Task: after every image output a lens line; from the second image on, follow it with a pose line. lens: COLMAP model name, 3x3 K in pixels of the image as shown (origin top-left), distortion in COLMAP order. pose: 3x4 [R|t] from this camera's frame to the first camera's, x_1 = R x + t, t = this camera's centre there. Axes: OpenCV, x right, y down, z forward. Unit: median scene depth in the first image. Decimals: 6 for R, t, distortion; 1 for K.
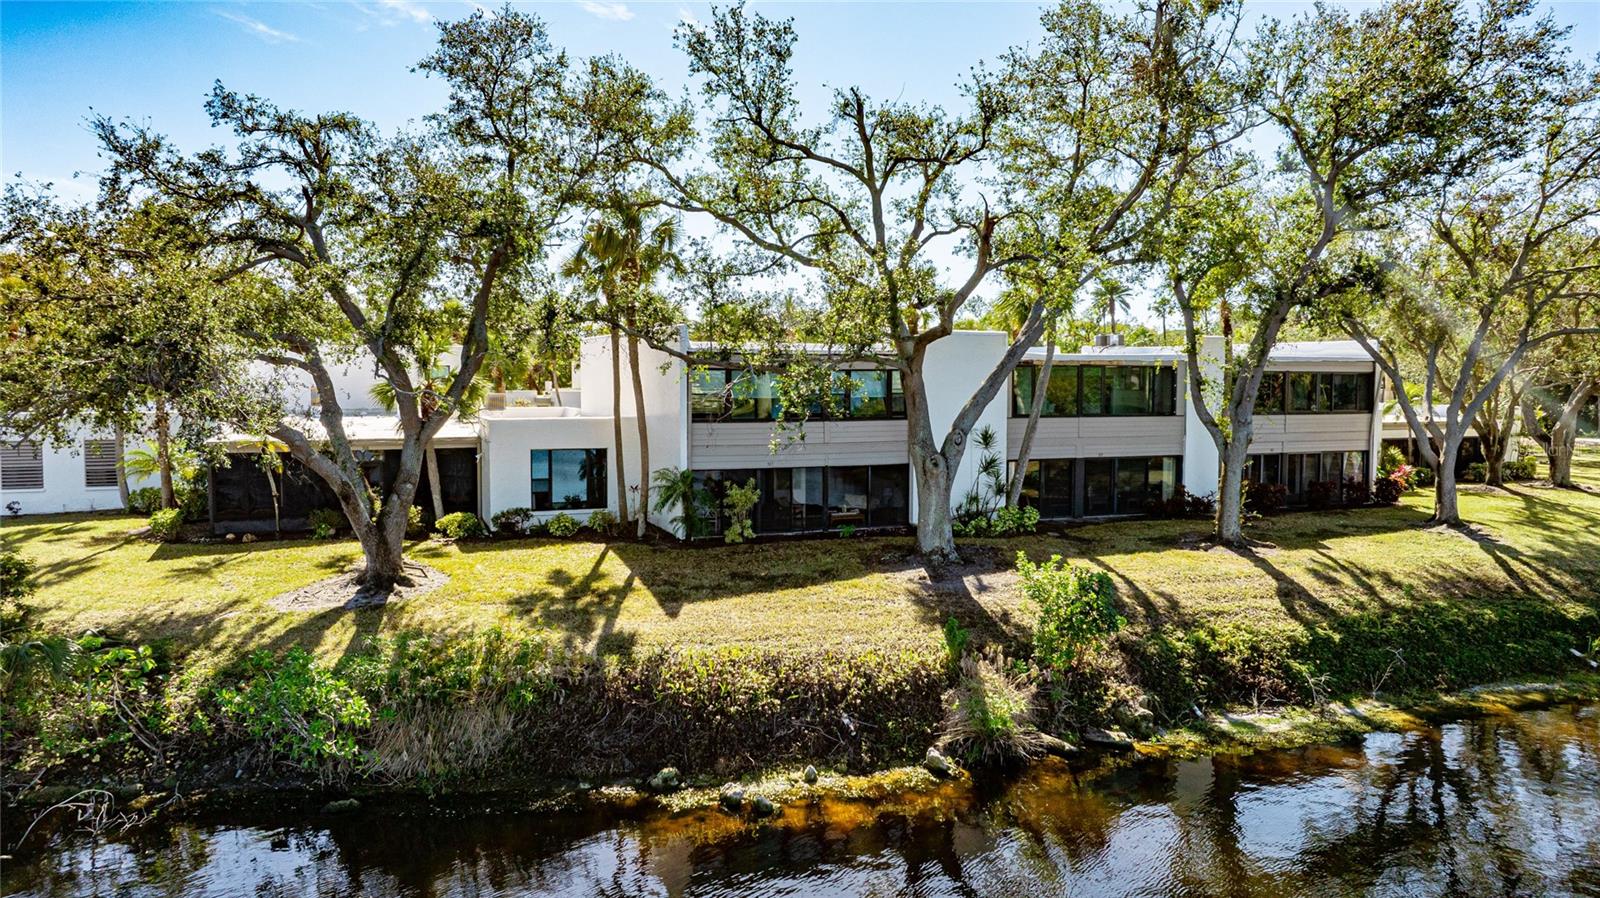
lens RADIAL K [[1143.0, 0, 800.0], [0, 1143.0, 449.0], [0, 0, 1]] dist [0.005191, 0.001862]
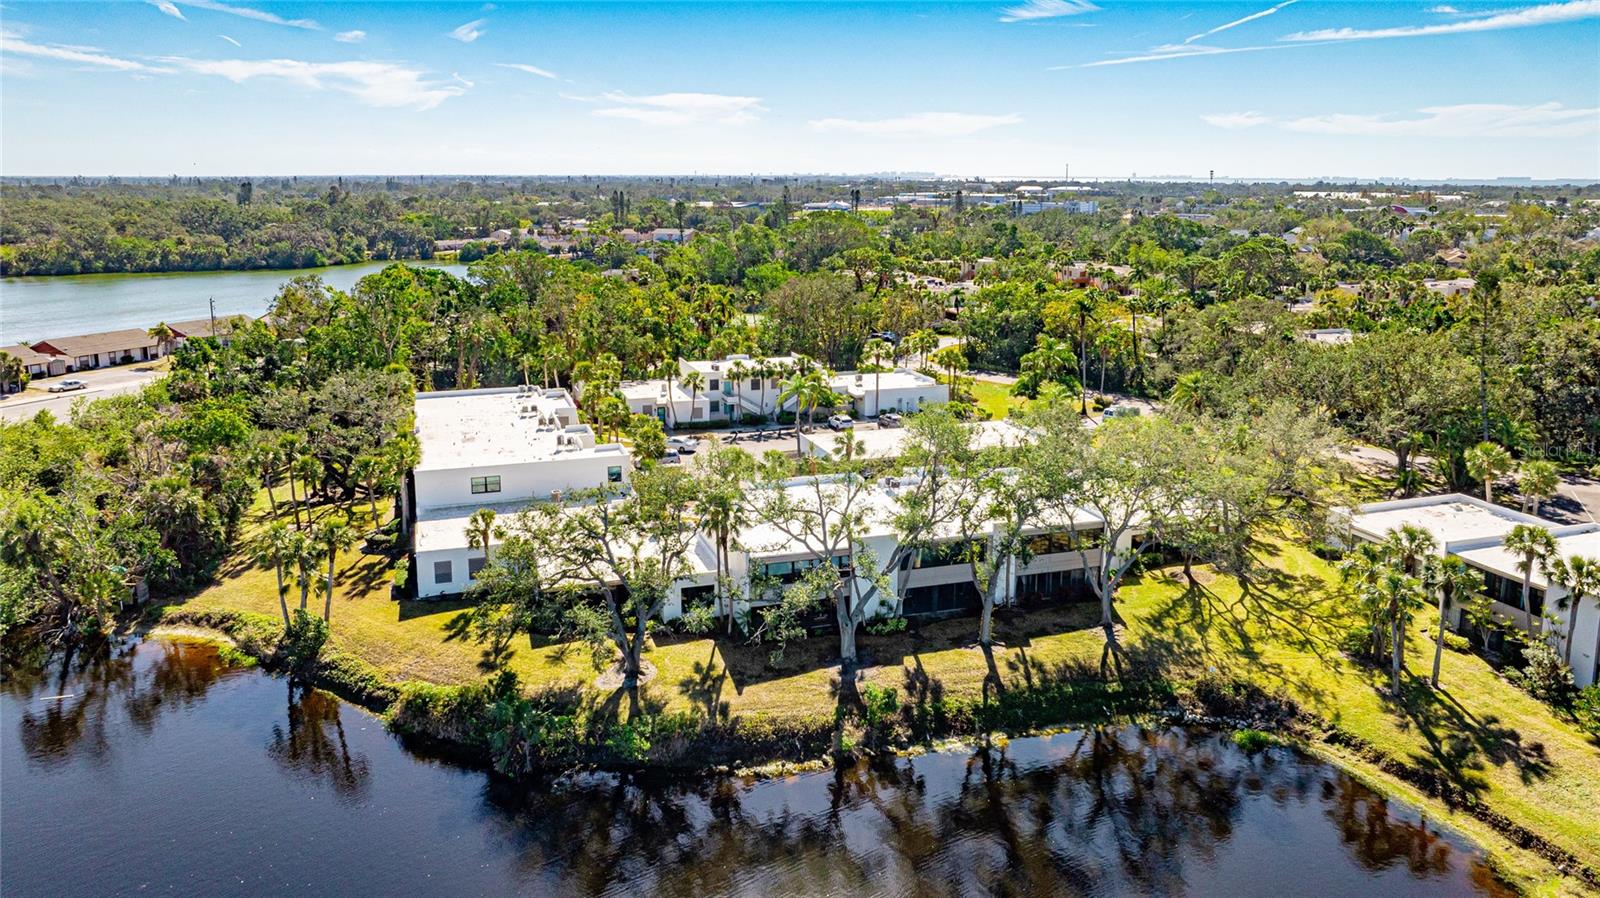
lens RADIAL K [[1143.0, 0, 800.0], [0, 1143.0, 449.0], [0, 0, 1]] dist [0.005191, 0.001862]
pose [[0.997075, 0.018598, -0.074130, 0.229211], [-0.006078, 0.986165, 0.165658, -0.915661], [0.076185, -0.164723, 0.983393, -1.634162]]
